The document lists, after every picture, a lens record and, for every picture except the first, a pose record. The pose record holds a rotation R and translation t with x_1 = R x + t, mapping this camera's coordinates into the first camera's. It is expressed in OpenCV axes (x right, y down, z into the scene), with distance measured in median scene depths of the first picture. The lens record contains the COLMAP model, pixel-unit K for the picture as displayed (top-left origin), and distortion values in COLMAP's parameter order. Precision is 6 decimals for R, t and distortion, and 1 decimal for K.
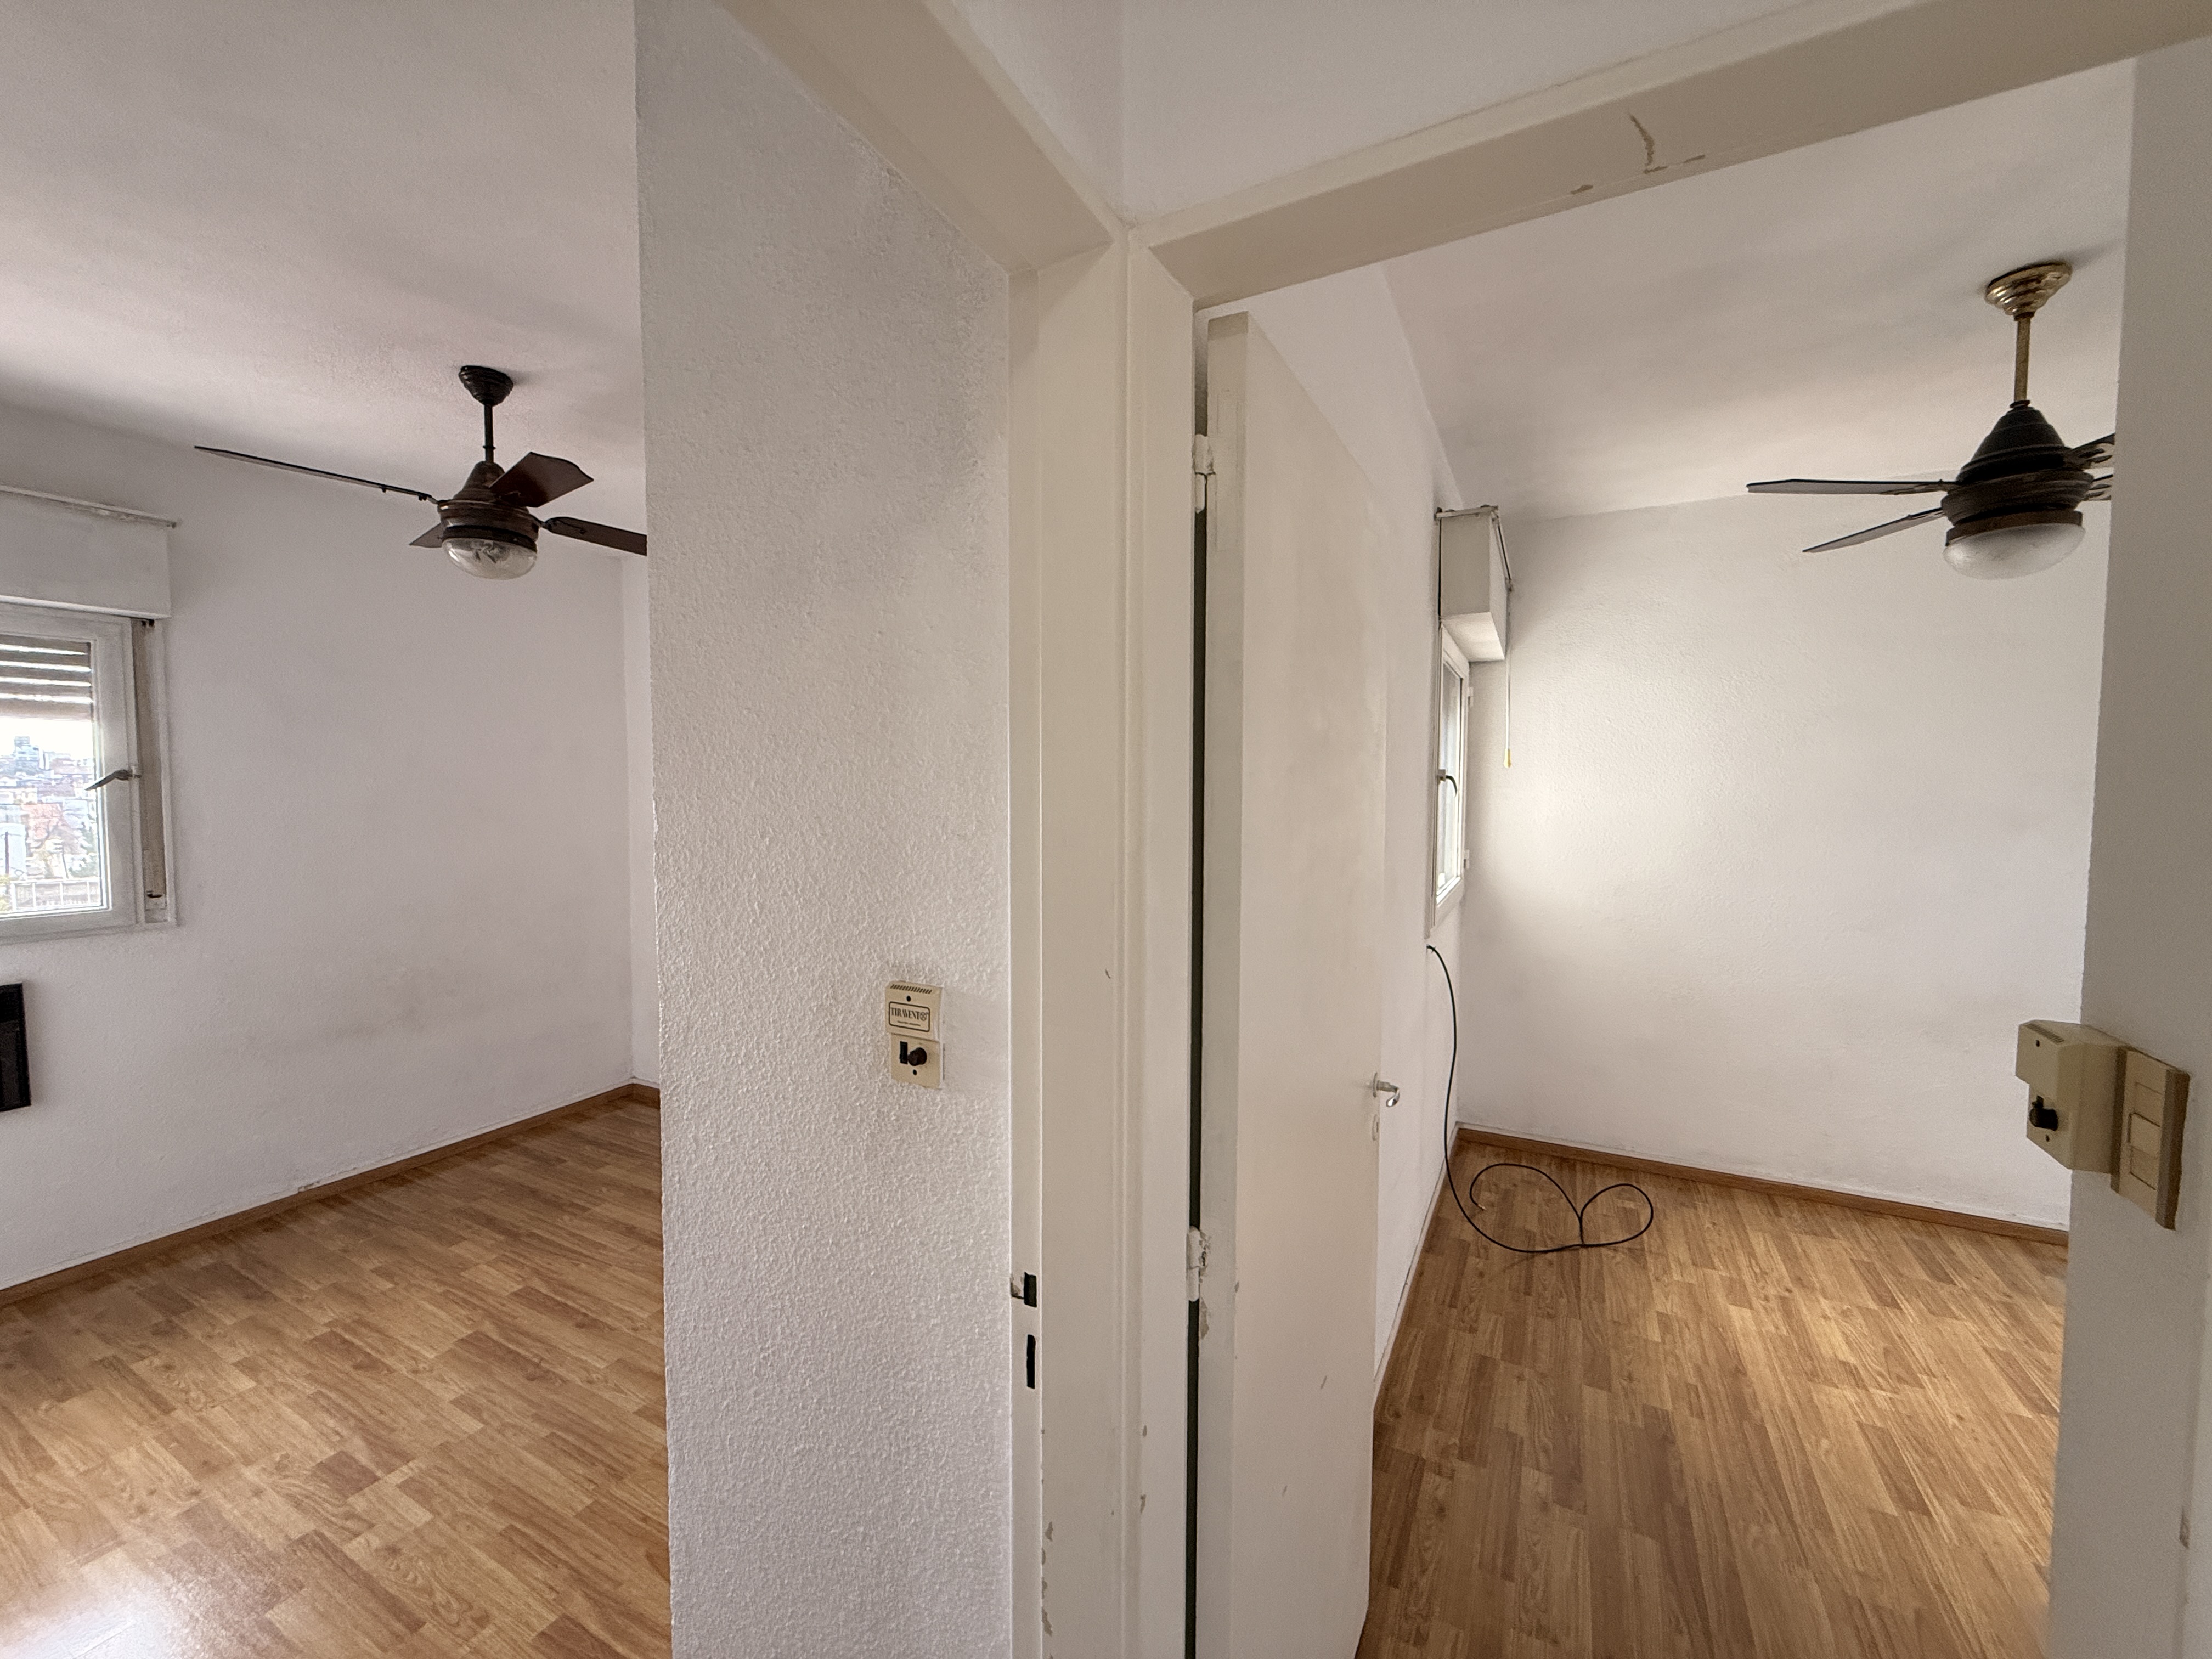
lens RADIAL K [[878.5, 0, 1098.4], [0, 878.5, 827.6], [0, 0, 1]] dist [0.000090, -0.000042]
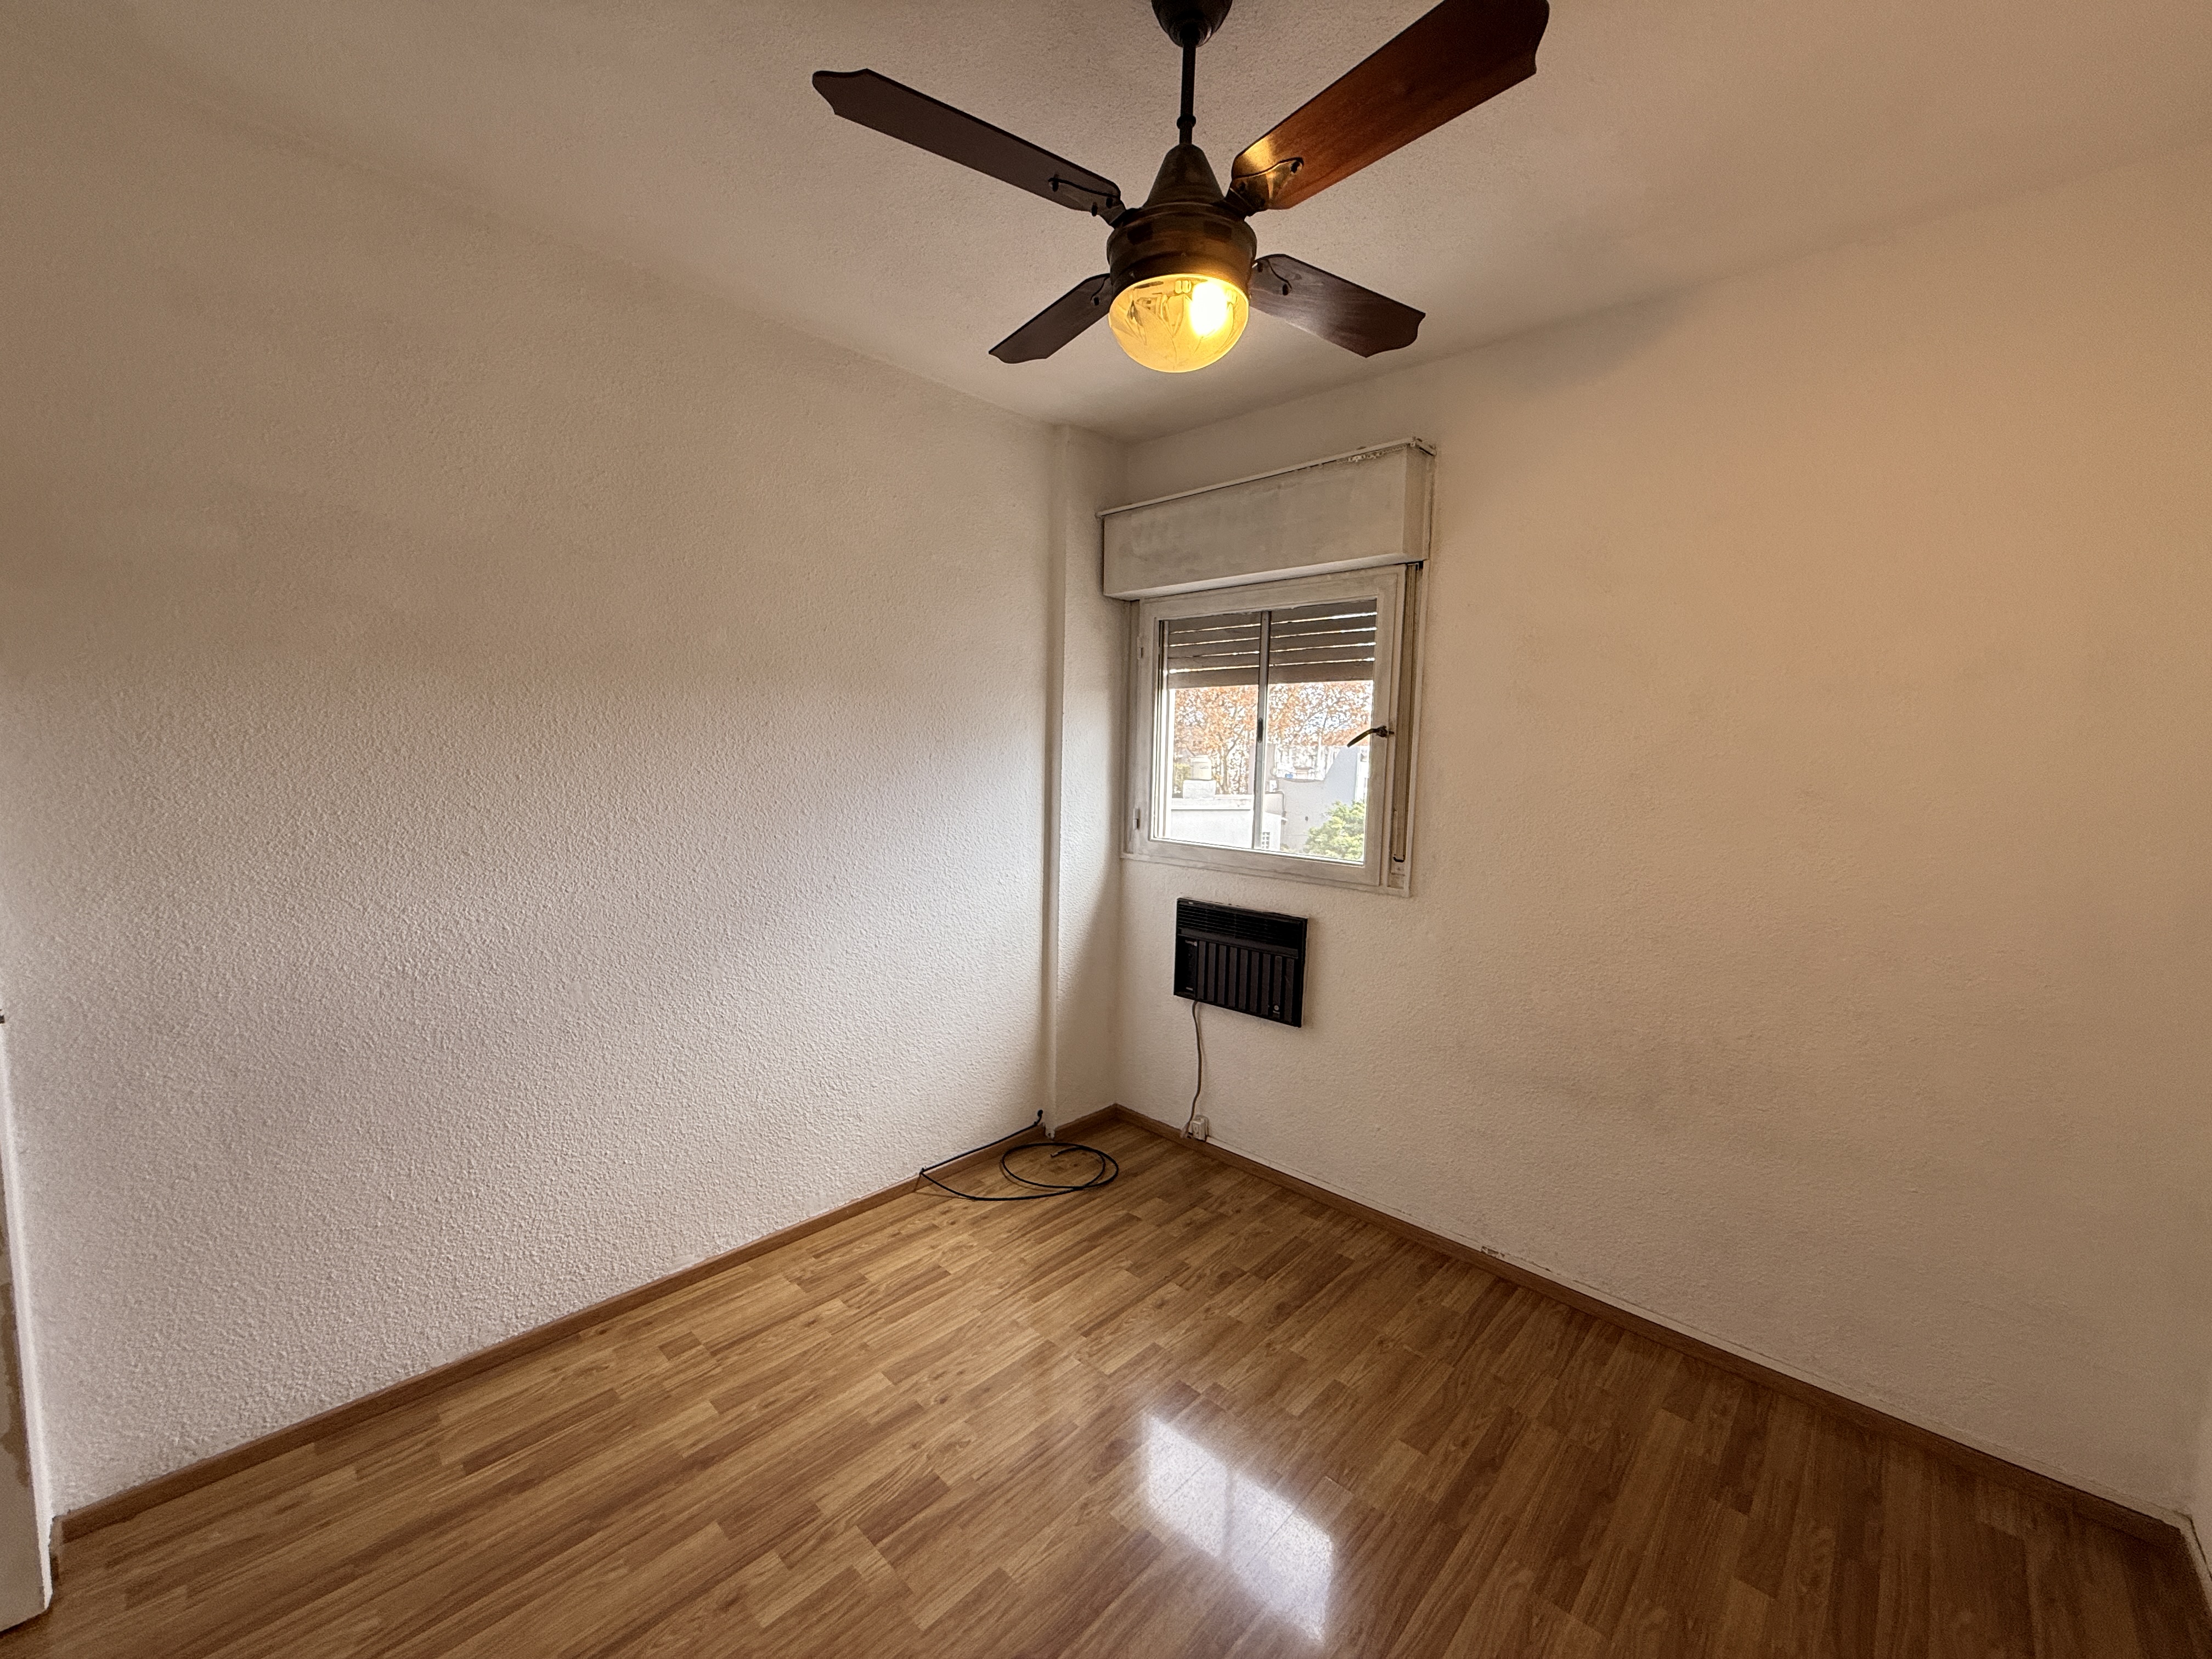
lens RADIAL K [[878.5, 0, 1098.4], [0, 878.5, 827.6], [0, 0, 1]] dist [0.000090, -0.000042]
pose [[-0.272390, 0.081836, -0.958701, -0.084902], [-0.070493, 0.992002, 0.104707, -0.033805], [0.959601, 0.096103, -0.264442, 0.954597]]
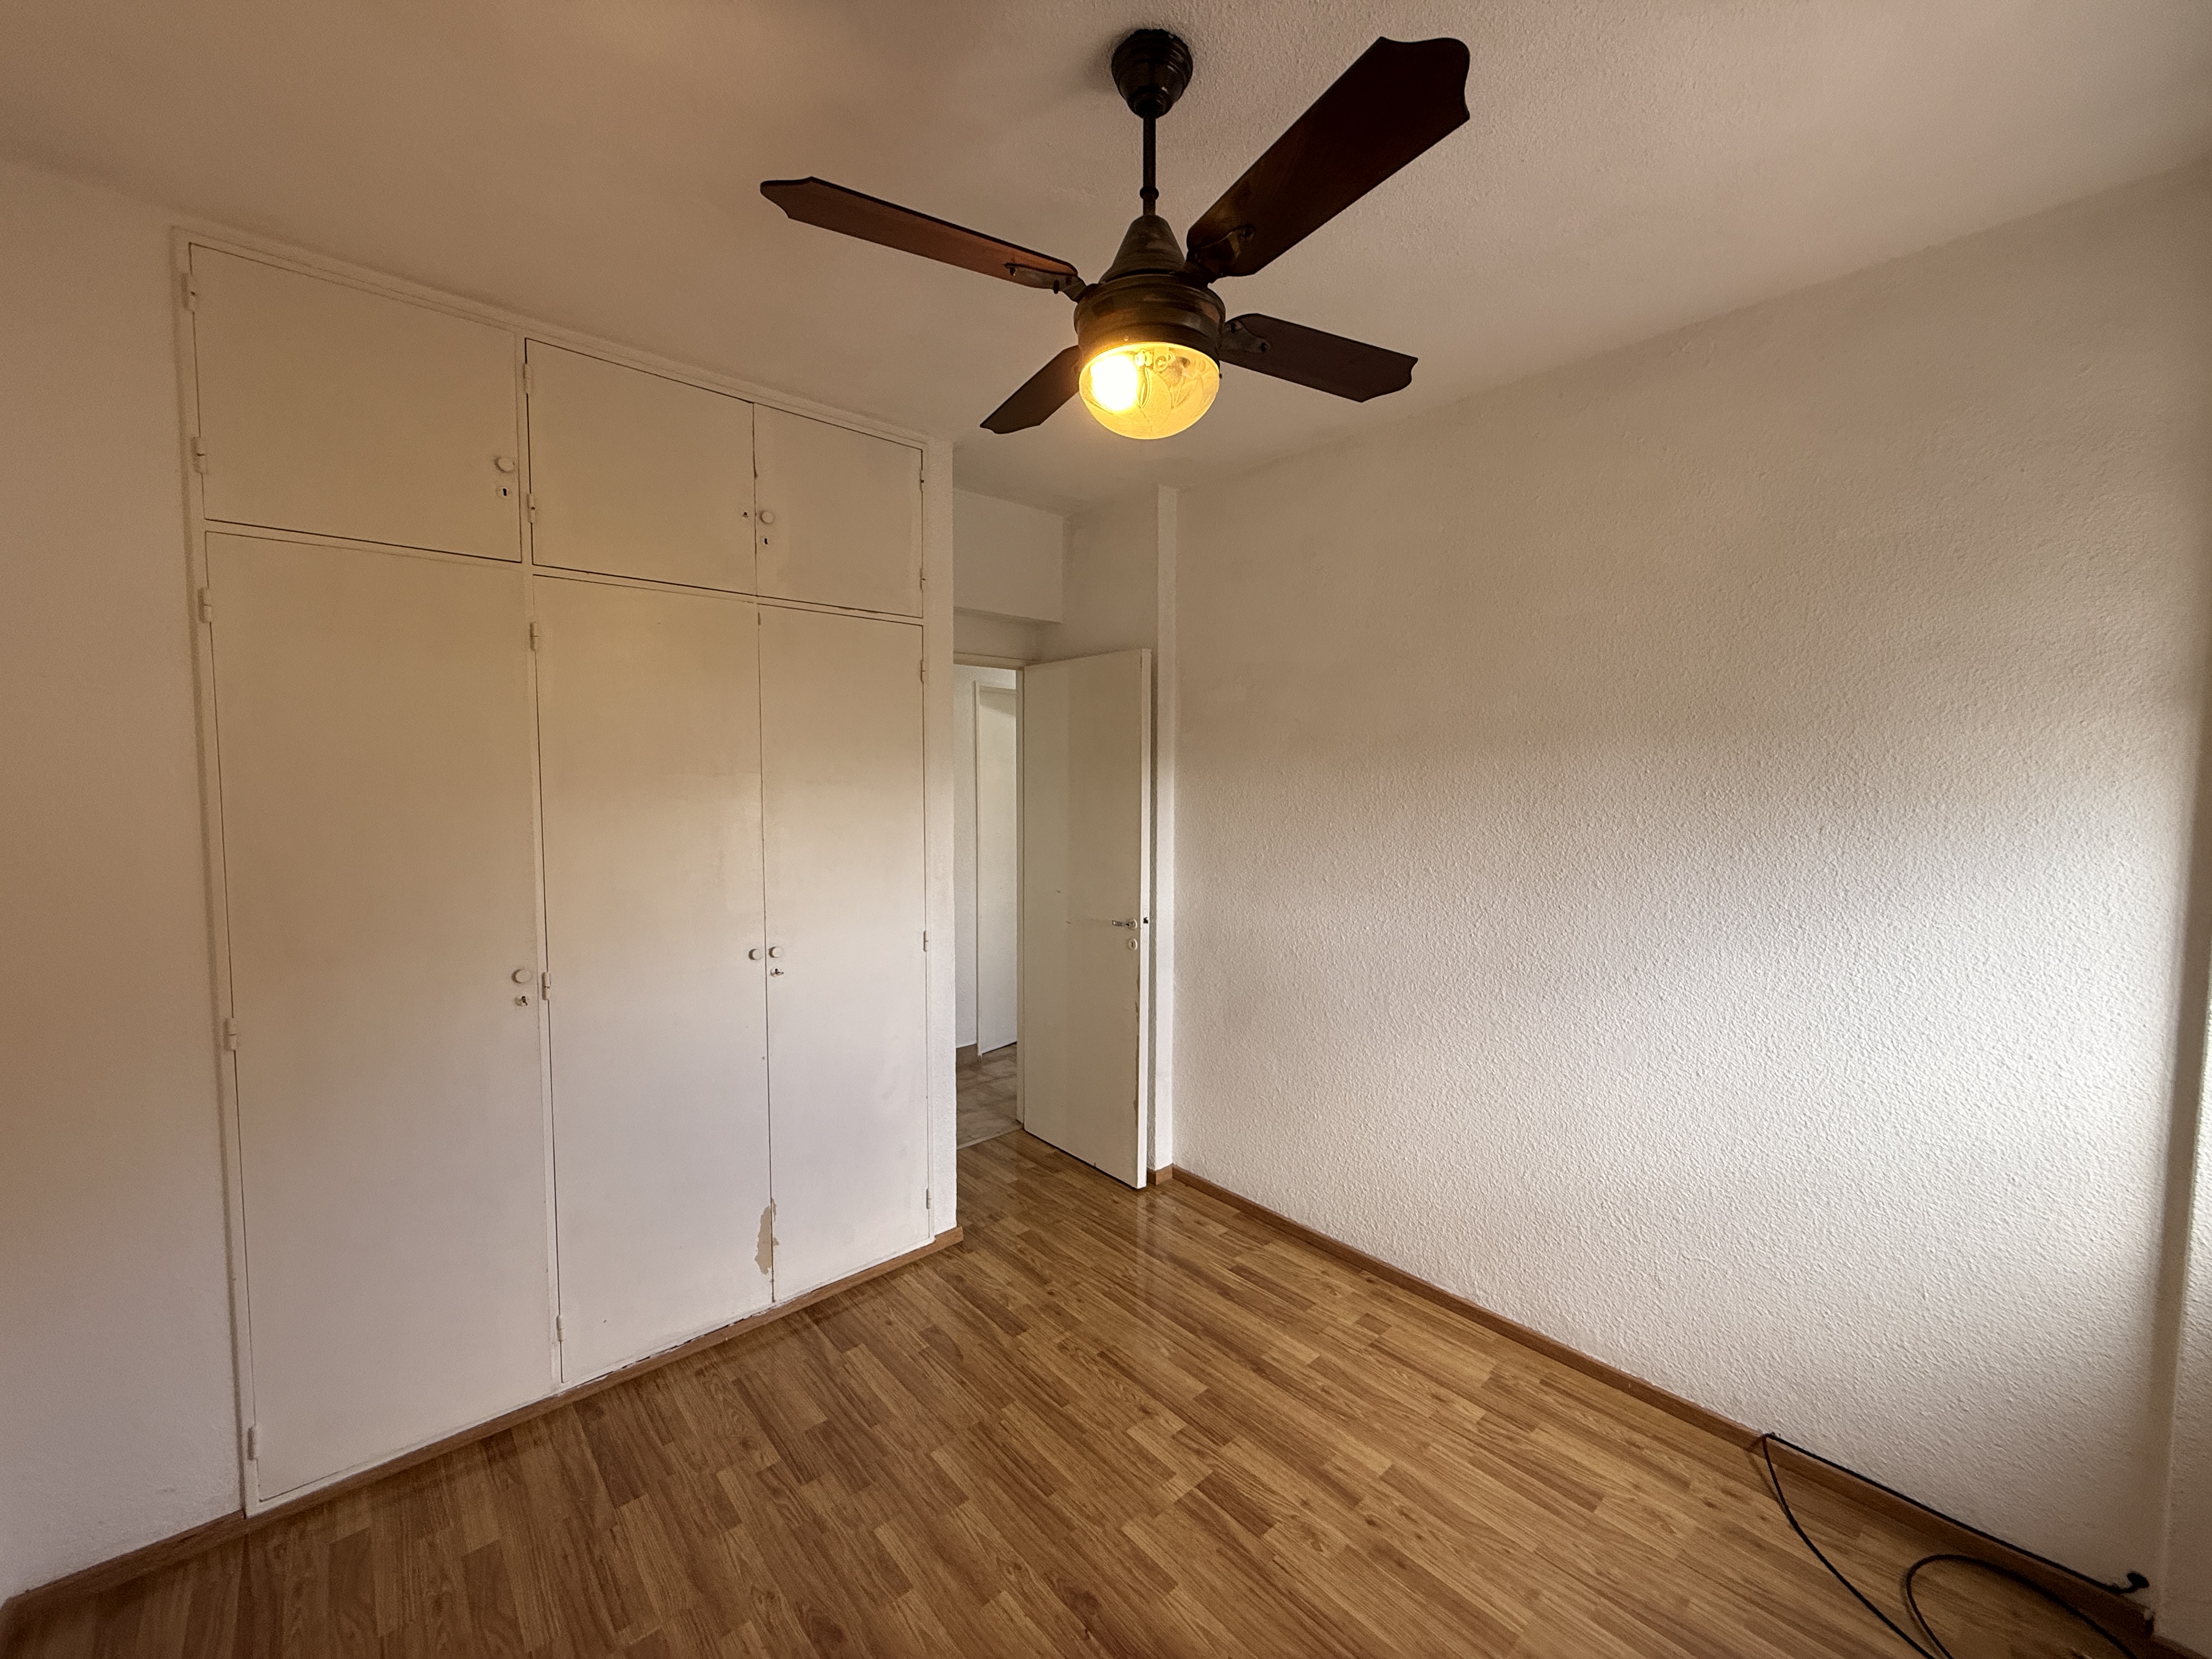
lens RADIAL K [[878.5, 0, 1098.4], [0, 878.5, 827.6], [0, 0, 1]] dist [0.000090, -0.000042]
pose [[-0.937376, -0.025624, 0.347376, -0.728247], [0.012320, 0.994227, 0.106585, -0.076574], [-0.348101, 0.104190, -0.931649, 1.321426]]
